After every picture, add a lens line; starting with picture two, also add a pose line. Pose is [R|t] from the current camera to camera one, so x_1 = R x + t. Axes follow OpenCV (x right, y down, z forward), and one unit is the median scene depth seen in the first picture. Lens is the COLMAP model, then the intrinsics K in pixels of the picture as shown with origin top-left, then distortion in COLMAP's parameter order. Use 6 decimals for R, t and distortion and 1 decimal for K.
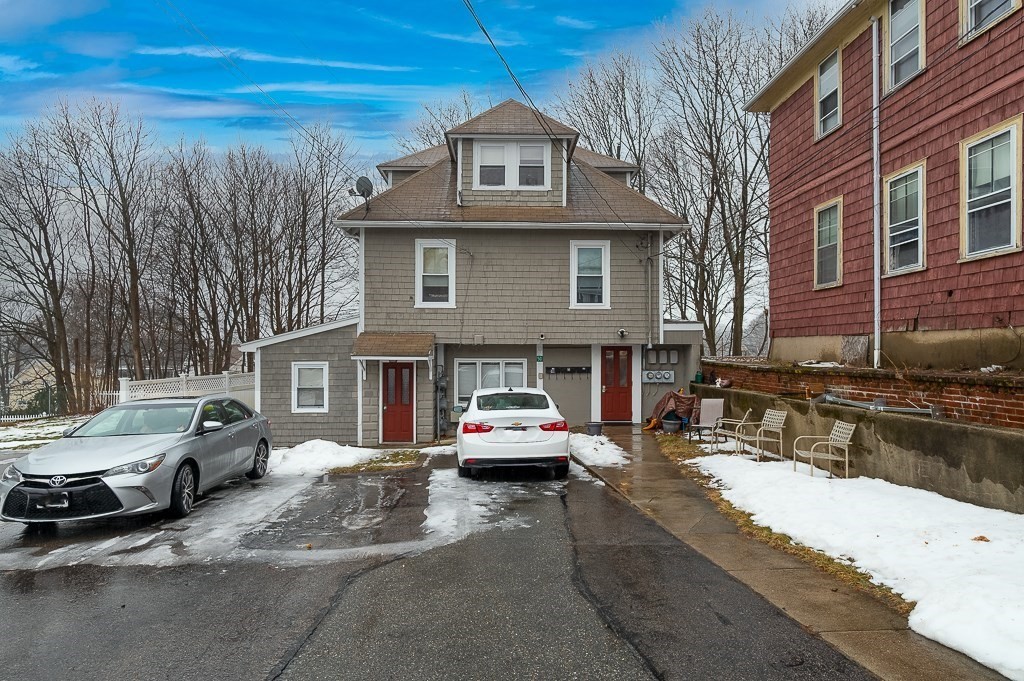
lens RADIAL K [[585.6, 0, 513.6], [0, 585.6, 343.1], [0, 0, 1]] dist [0.021194, -0.000154]
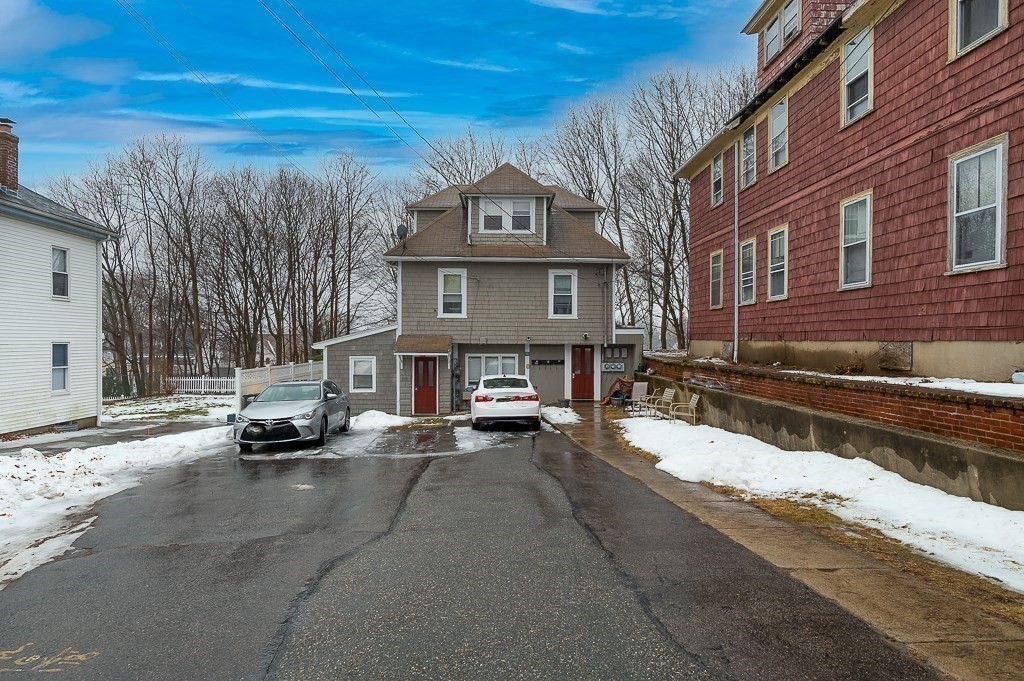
lens RADIAL K [[585.6, 0, 513.0], [0, 585.6, 342.5], [0, 0, 1]] dist [0.021194, -0.000154]
pose [[0.999998, 0.001225, -0.001700, 0.014025], [-0.001190, 0.999797, 0.020090, -0.029726], [0.001724, -0.020088, 0.999797, -0.403079]]
